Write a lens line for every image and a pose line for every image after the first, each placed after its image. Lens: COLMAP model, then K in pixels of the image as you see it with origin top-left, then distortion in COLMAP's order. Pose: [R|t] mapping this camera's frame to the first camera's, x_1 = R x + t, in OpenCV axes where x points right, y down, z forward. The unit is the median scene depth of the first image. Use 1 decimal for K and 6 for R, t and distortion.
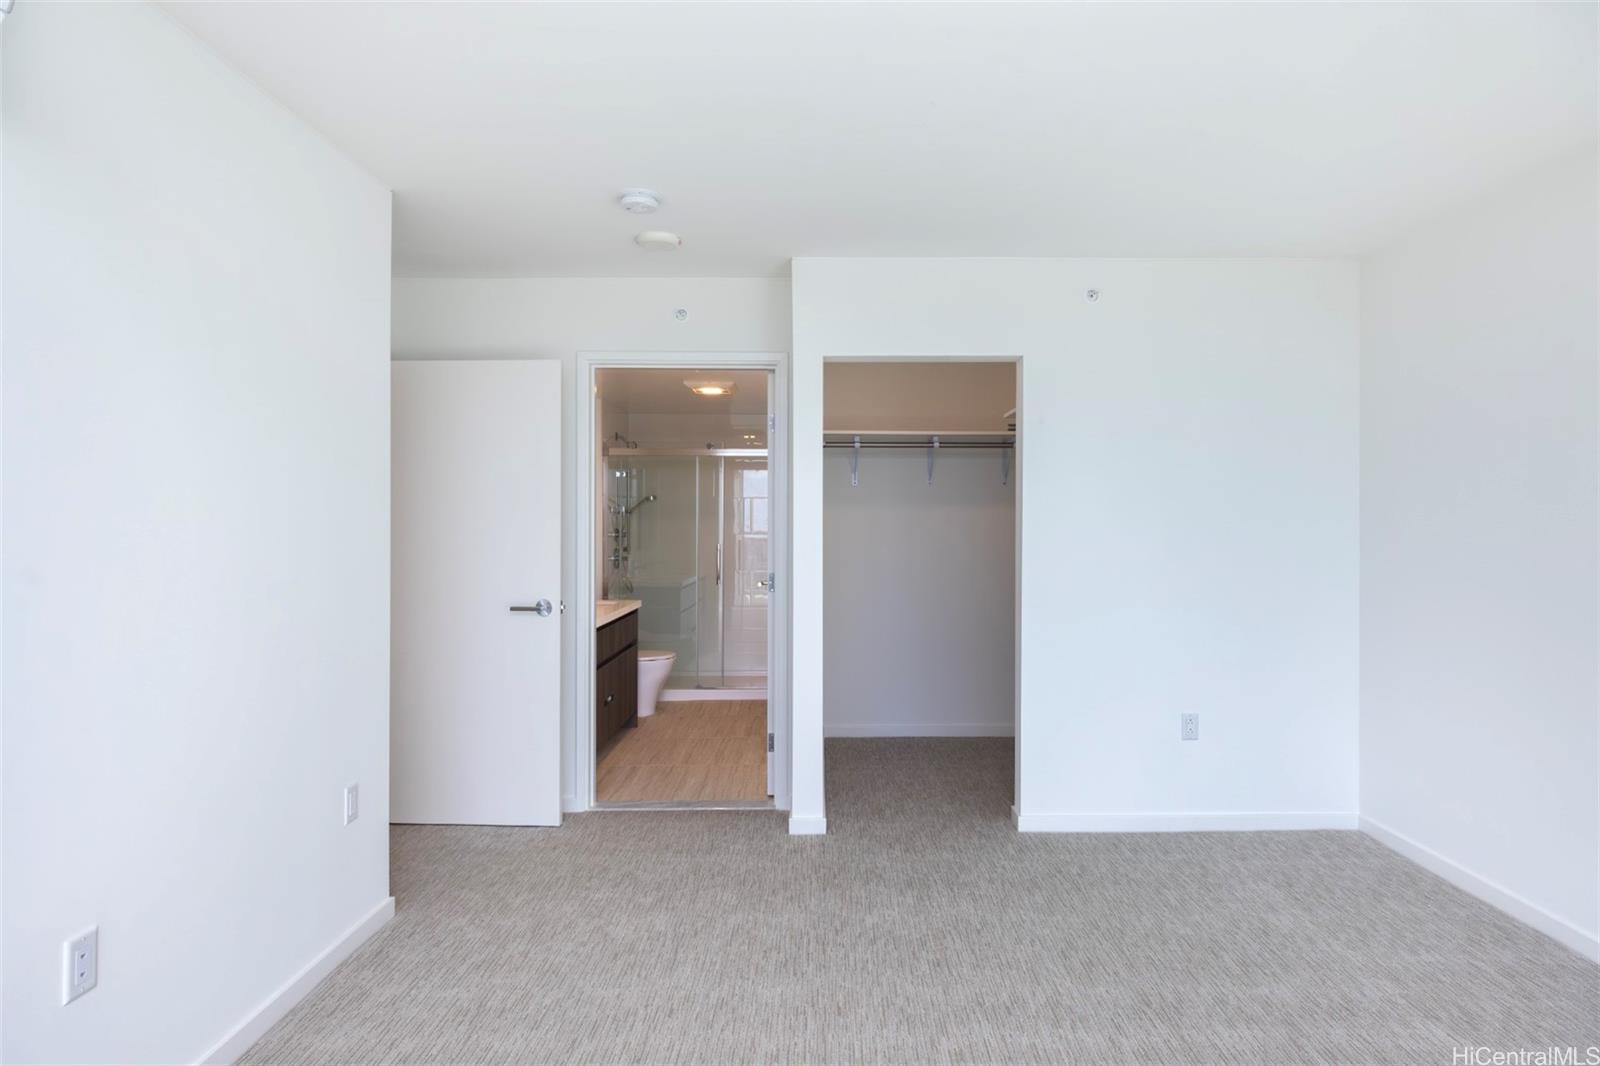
lens RADIAL K [[930.9, 0, 787.5], [0, 930.9, 496.1], [0, 0, 1]] dist [-0.000999, 0.001081]
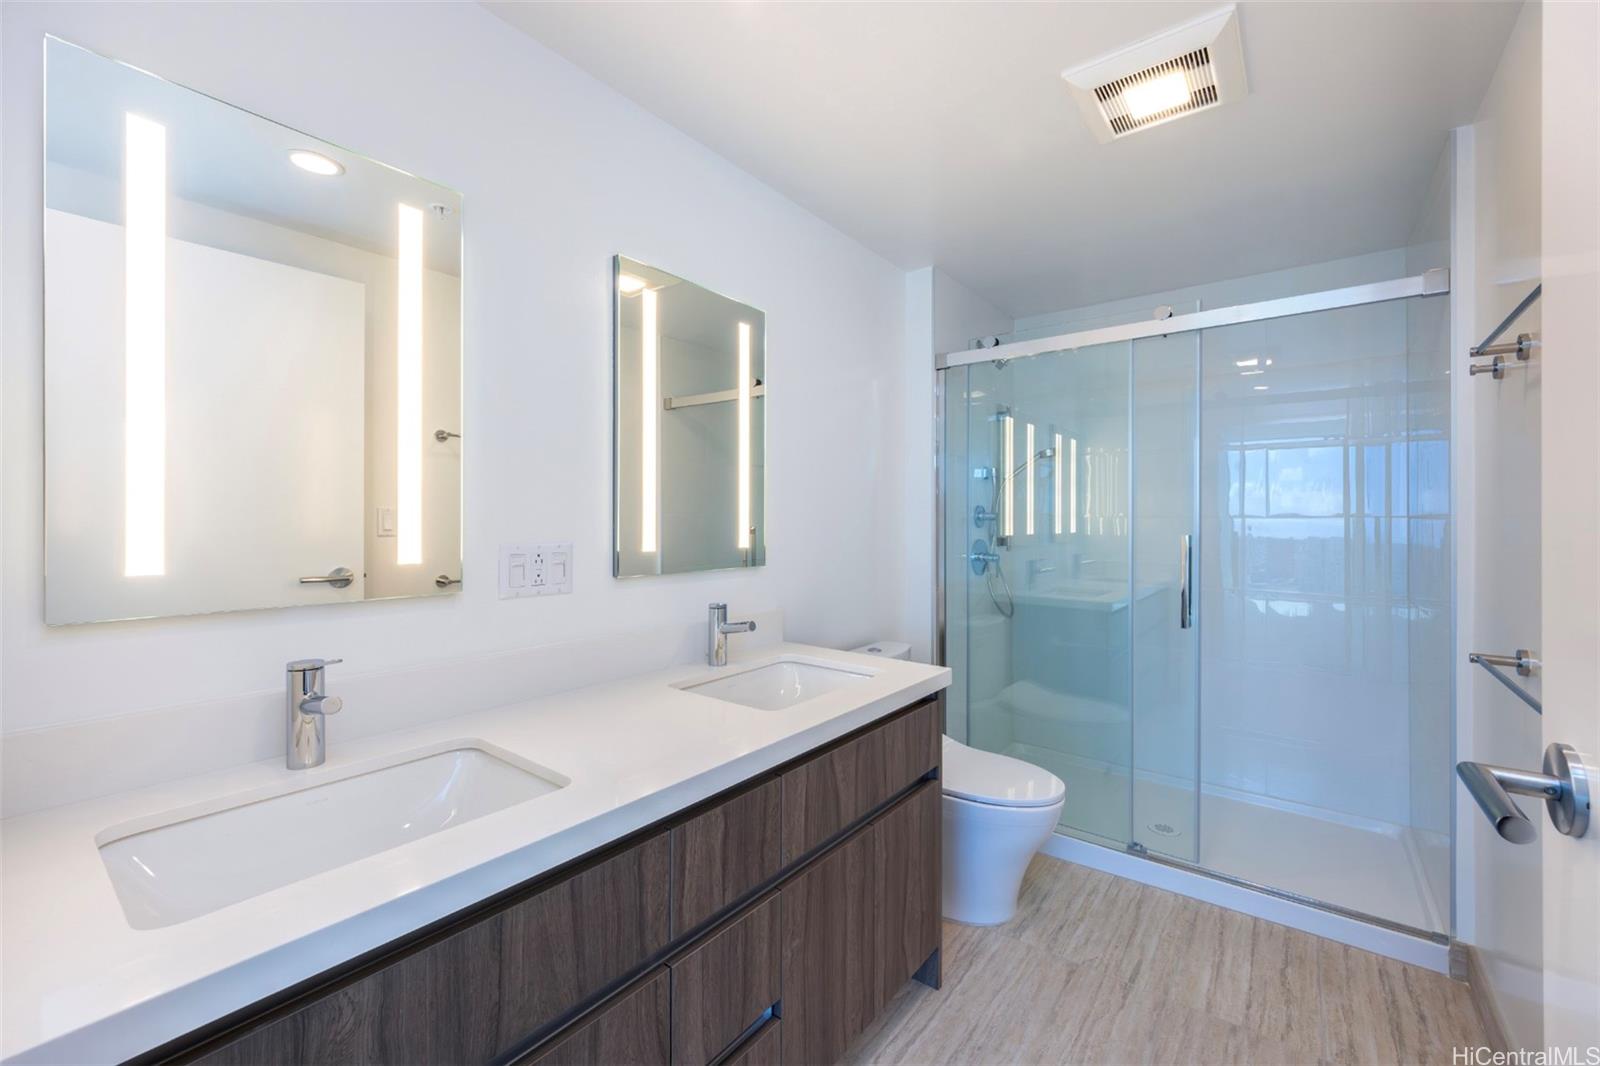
lens RADIAL K [[647.0, 0, 792.4], [0, 647.0, 523.2], [0, 0, 1]] dist [-0.000683, -0.000420]
pose [[0.810540, -0.000596, -0.585684, -0.047057], [0.008413, 0.999908, 0.010626, 0.041771], [0.585623, -0.013540, 0.810470, 0.651779]]
